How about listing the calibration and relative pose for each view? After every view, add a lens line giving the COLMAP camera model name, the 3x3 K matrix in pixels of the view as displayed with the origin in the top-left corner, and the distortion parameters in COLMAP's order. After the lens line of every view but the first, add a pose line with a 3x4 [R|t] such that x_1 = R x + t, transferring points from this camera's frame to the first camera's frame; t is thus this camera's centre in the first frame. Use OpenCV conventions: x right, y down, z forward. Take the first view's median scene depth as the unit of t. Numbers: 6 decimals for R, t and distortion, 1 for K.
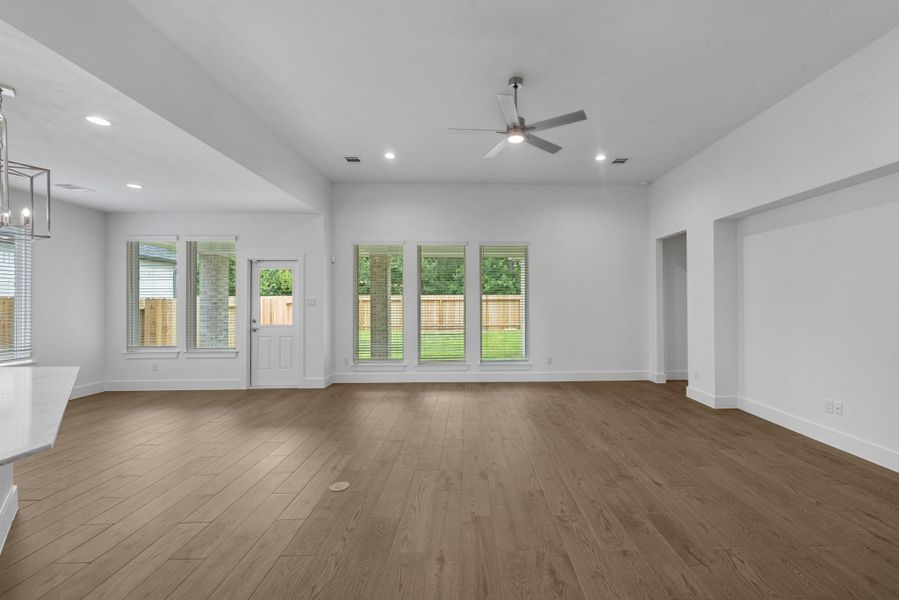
lens RADIAL K [[351.8, 0, 446.6], [0, 351.8, 297.1], [0, 0, 1]] dist [-0.001783, -0.000144]
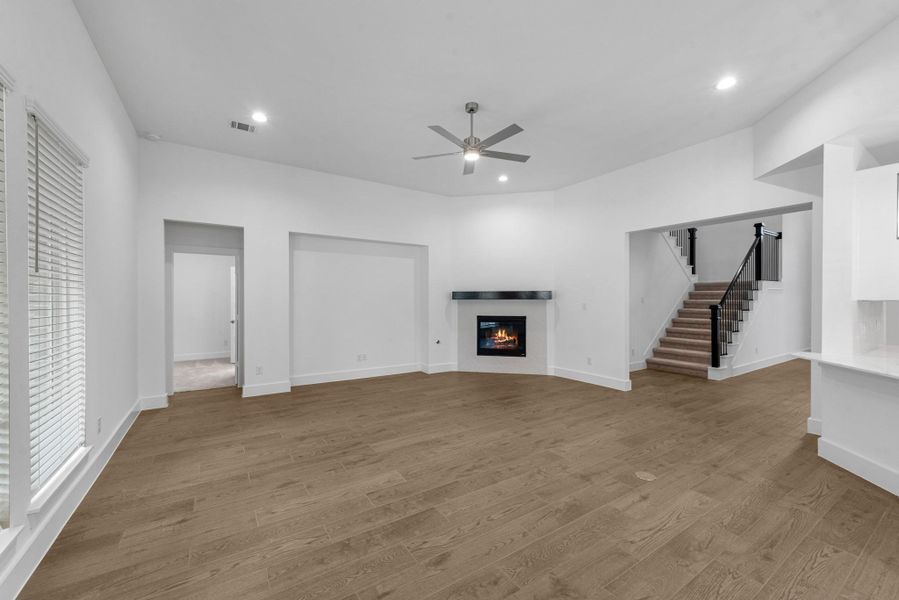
lens RADIAL K [[351.8, 0, 446.3], [0, 351.8, 300.1], [0, 0, 1]] dist [-0.001783, -0.000144]
pose [[-0.568373, 0.001770, 0.822769, -0.775858], [-0.007403, 0.999946, -0.007264, 0.029157], [-0.822738, -0.010220, -0.568330, 1.956522]]
